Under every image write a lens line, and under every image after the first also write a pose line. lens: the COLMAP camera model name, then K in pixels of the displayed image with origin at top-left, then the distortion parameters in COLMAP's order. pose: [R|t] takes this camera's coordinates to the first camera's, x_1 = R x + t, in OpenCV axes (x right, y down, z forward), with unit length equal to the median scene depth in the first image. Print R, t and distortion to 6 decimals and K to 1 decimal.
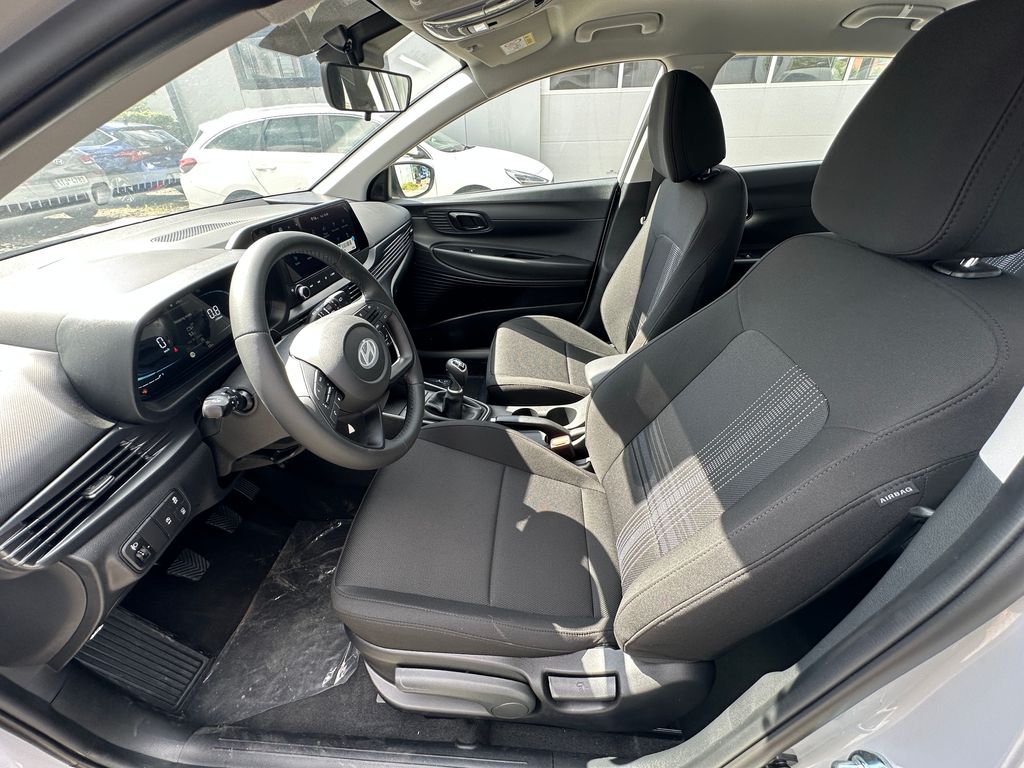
lens RADIAL K [[407.7, 0, 506.0], [0, 407.7, 391.2], [0, 0, 1]] dist [-0.006108, 0.000586]
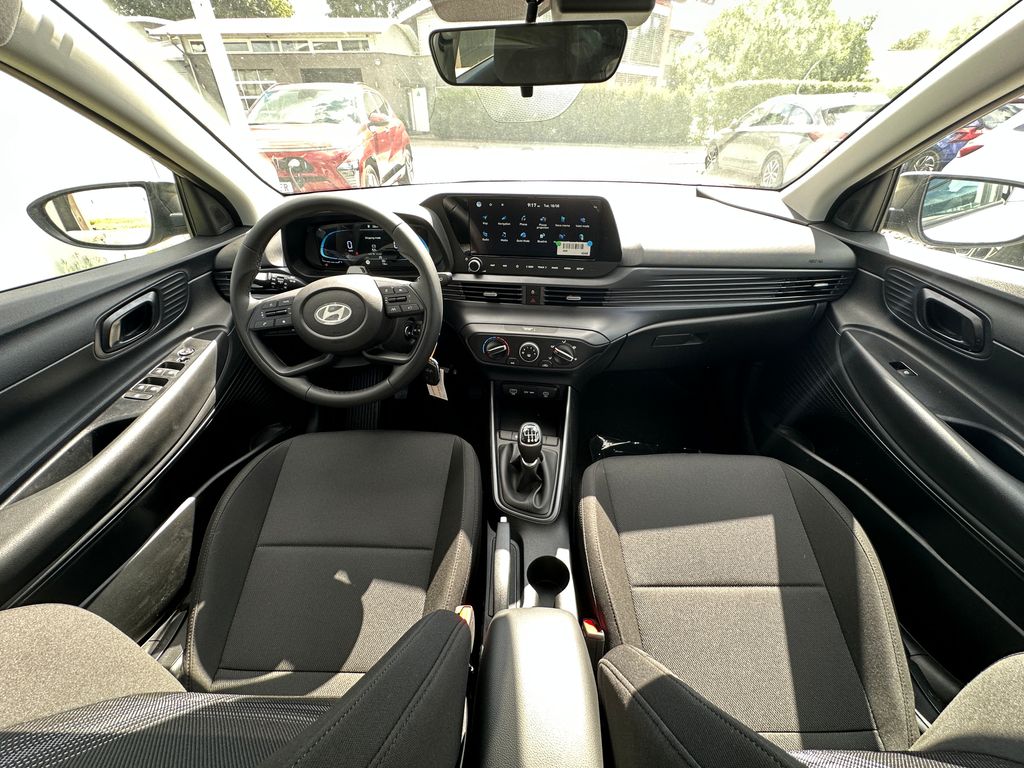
lens RADIAL K [[407.7, 0, 510.7], [0, 407.7, 385.2], [0, 0, 1]] dist [-0.006108, 0.000586]
pose [[0.042783, 0.573893, -0.817812, 0.526082], [-0.542470, 0.700734, 0.463356, -0.550697], [0.838985, 0.423814, 0.341299, 0.834380]]
